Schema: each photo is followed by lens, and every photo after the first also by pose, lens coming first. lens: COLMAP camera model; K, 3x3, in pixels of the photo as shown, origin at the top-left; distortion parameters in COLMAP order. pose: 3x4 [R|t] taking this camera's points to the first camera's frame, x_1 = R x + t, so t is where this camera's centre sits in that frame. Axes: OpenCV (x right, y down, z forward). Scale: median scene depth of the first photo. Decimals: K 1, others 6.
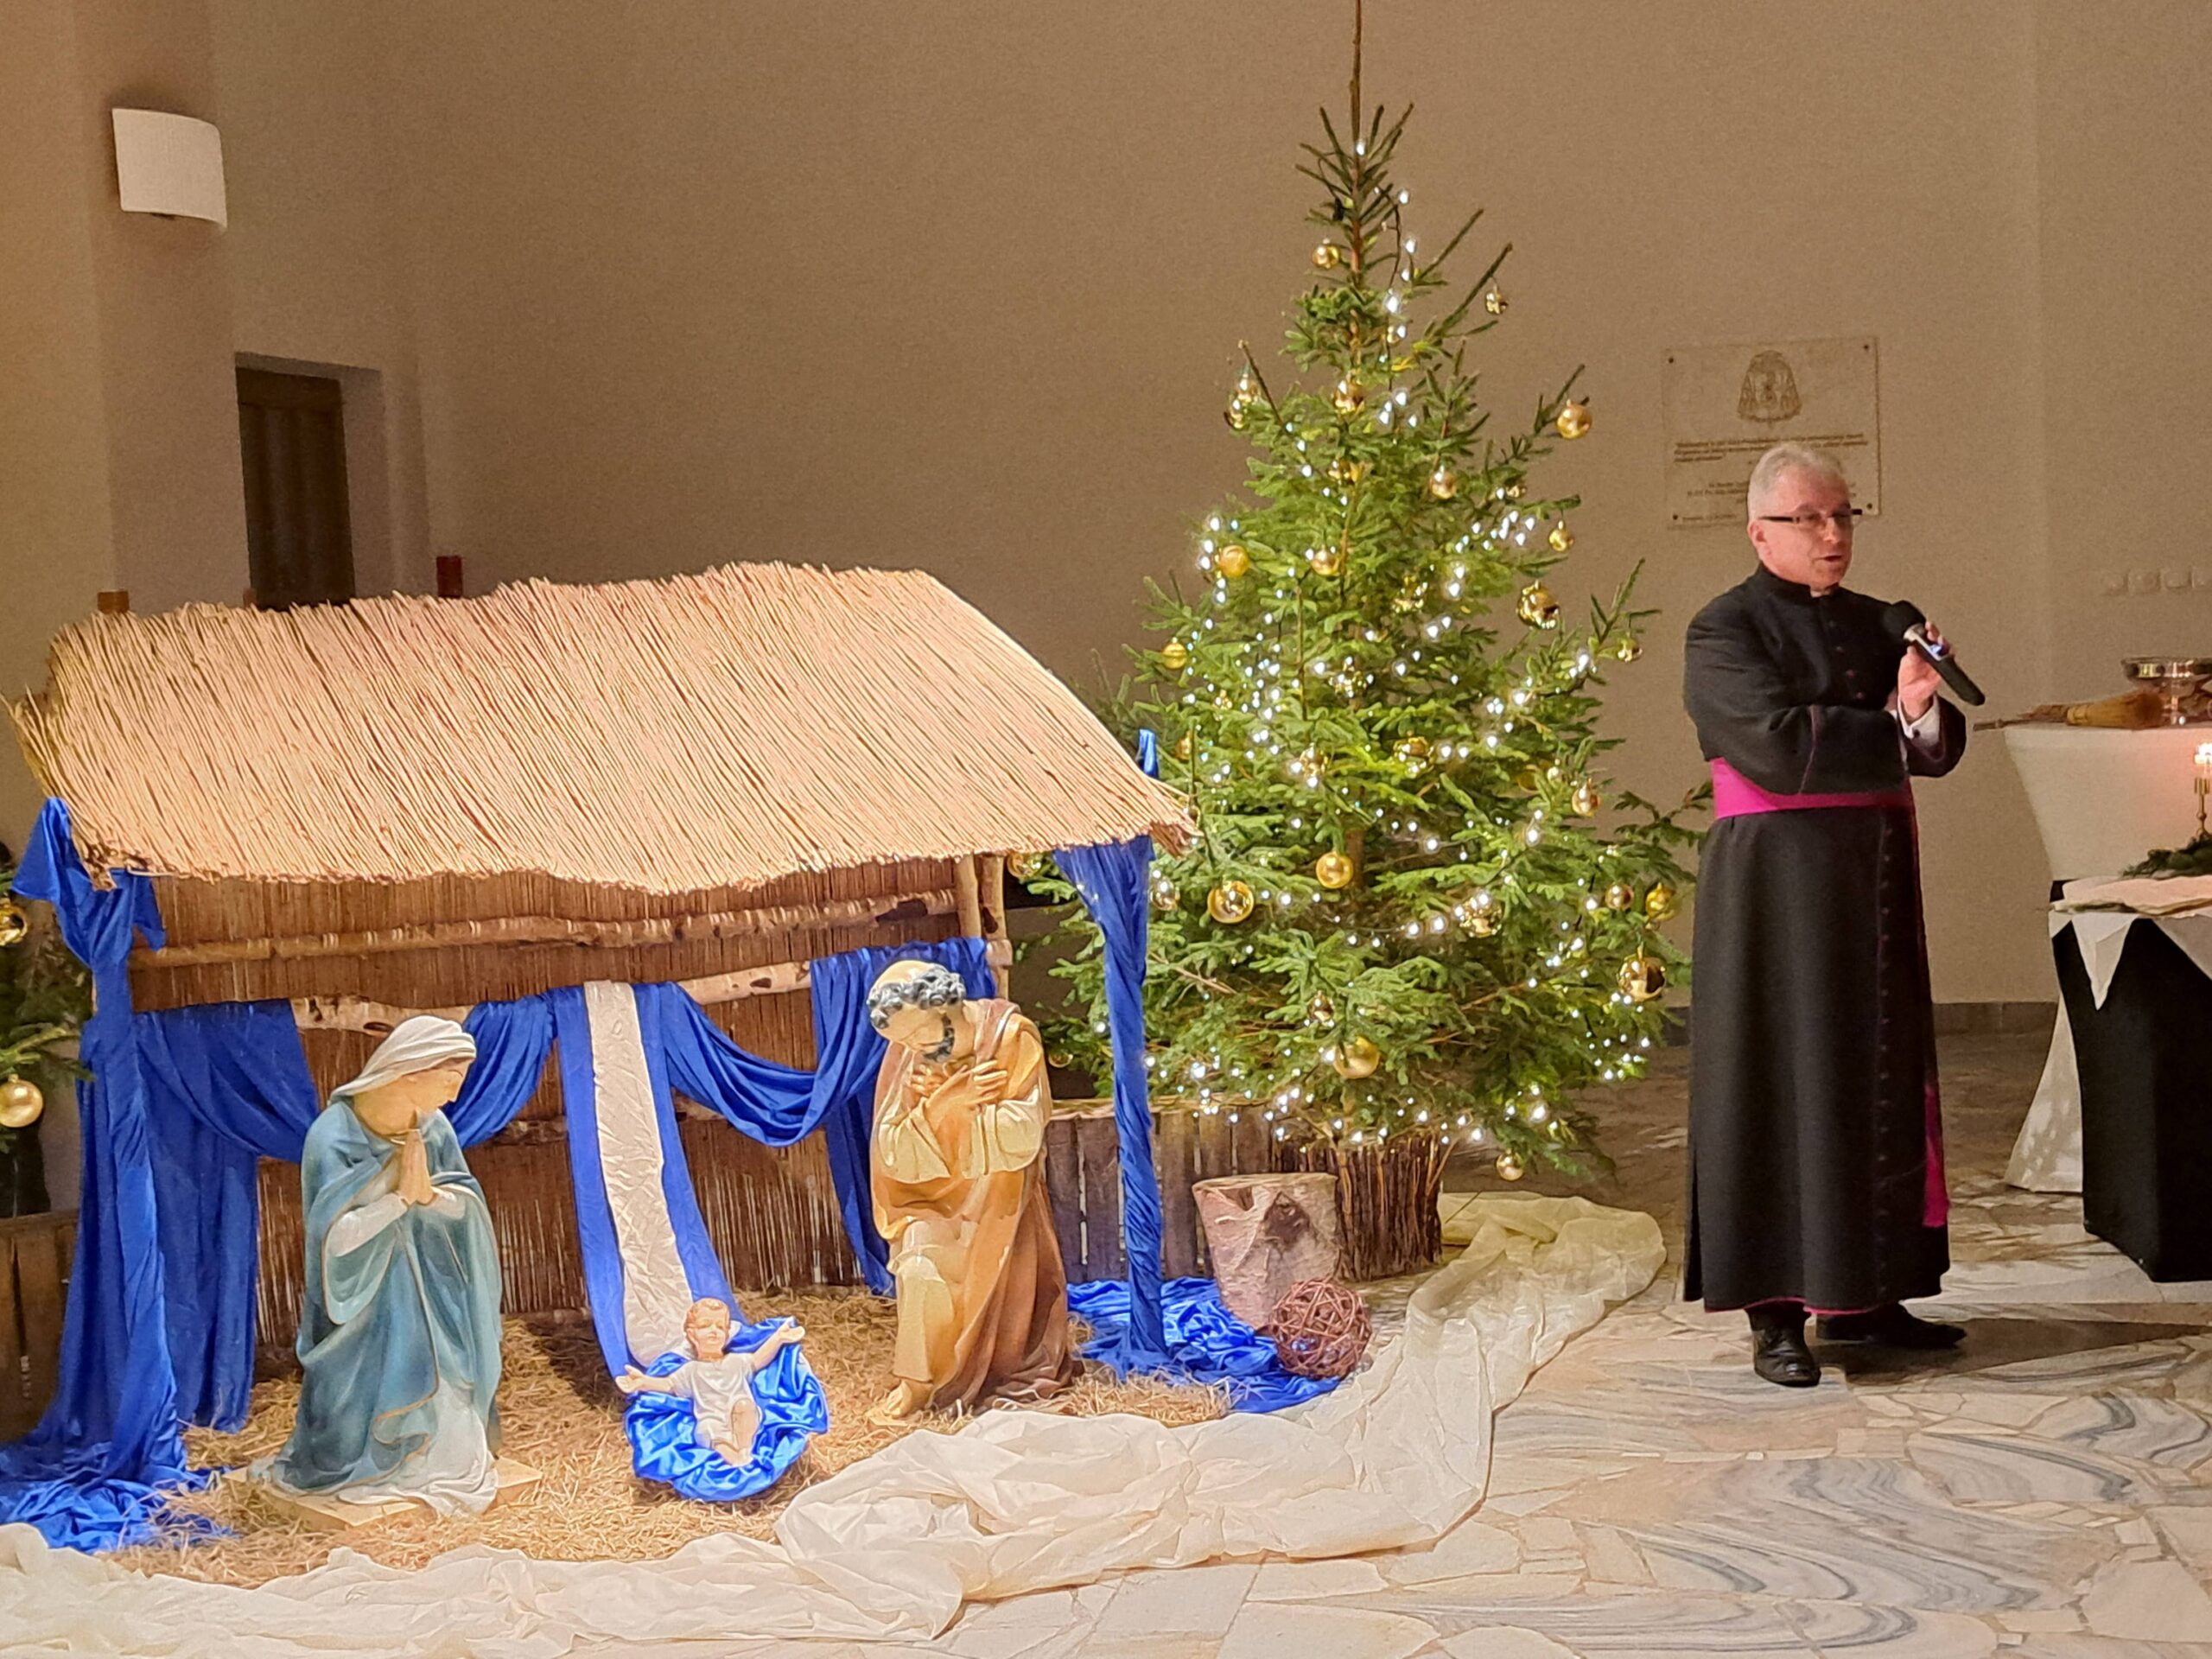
lens RADIAL K [[3159.9, 0, 1198.4], [0, 3159.9, 730.1], [0, 0, 1]] dist [0.129127, 0.000000]
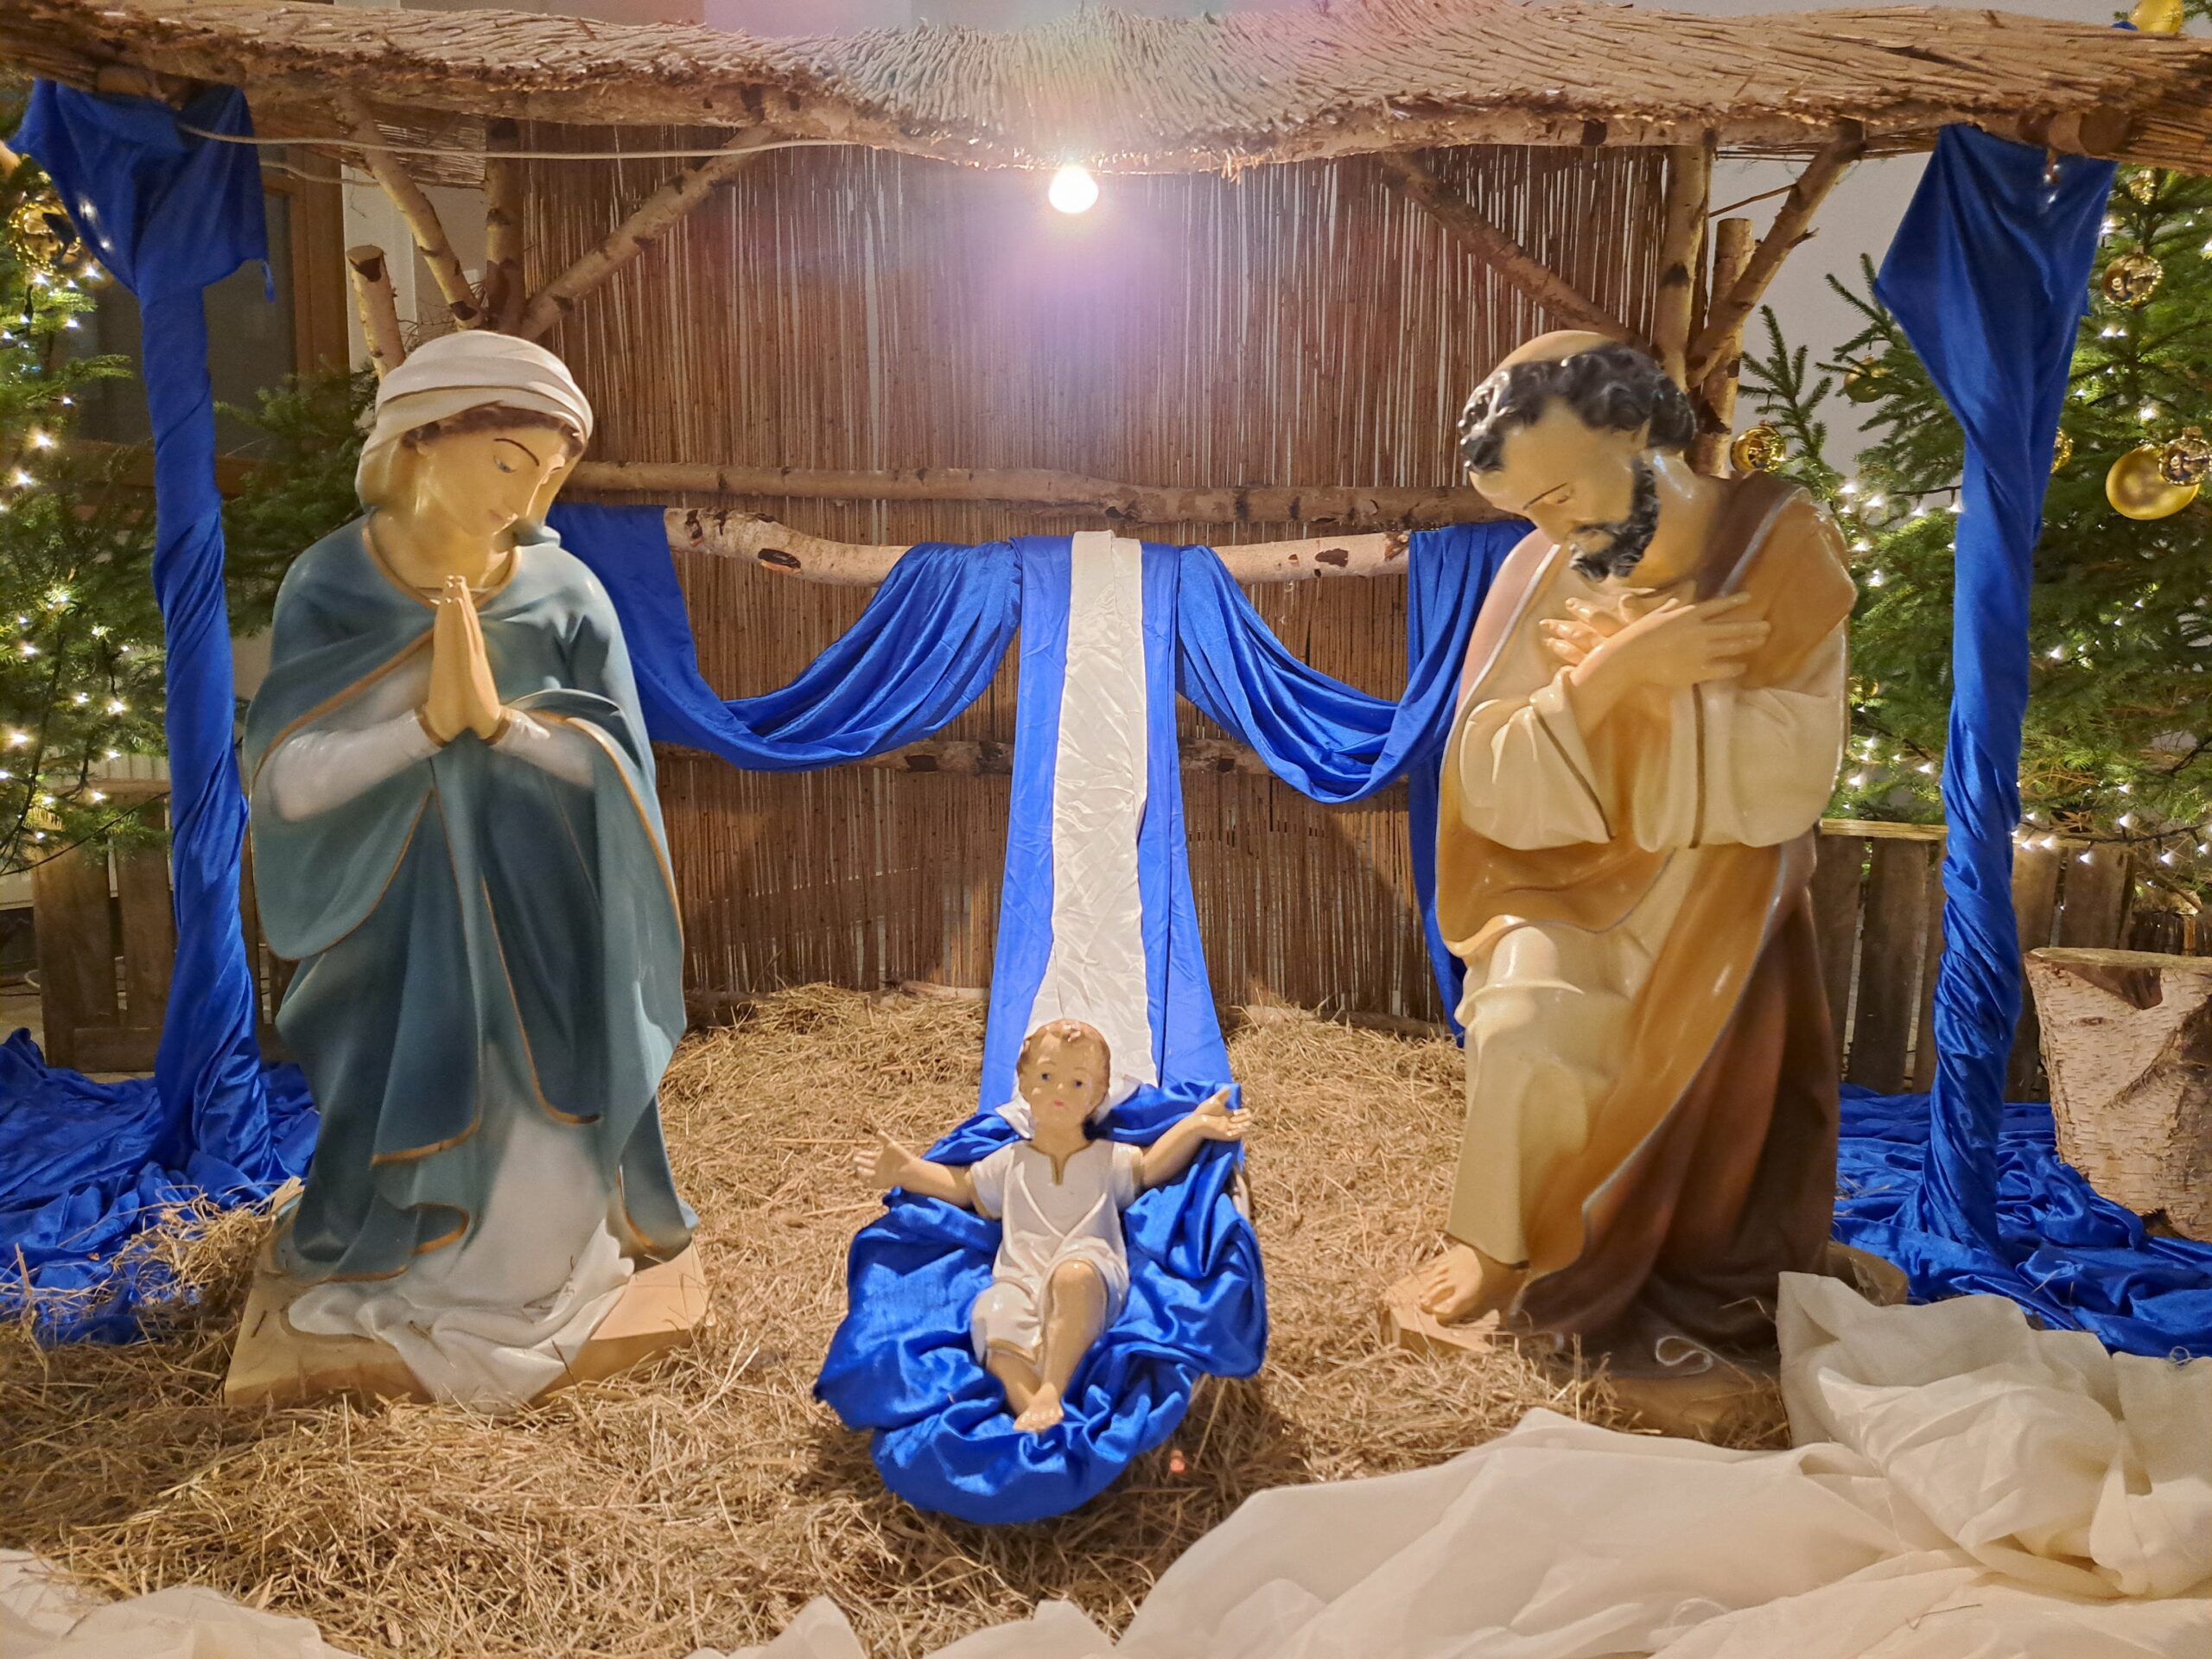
lens RADIAL K [[1583.4, 0, 1124.0], [0, 1583.4, 843.4], [0, 0, 1]] dist [0.054757, -0.051091]
pose [[0.928458, 0.111037, -0.354453, -0.053547], [-0.081533, 0.991923, 0.097163, 0.107642], [0.362379, -0.061312, 0.930012, 0.657344]]
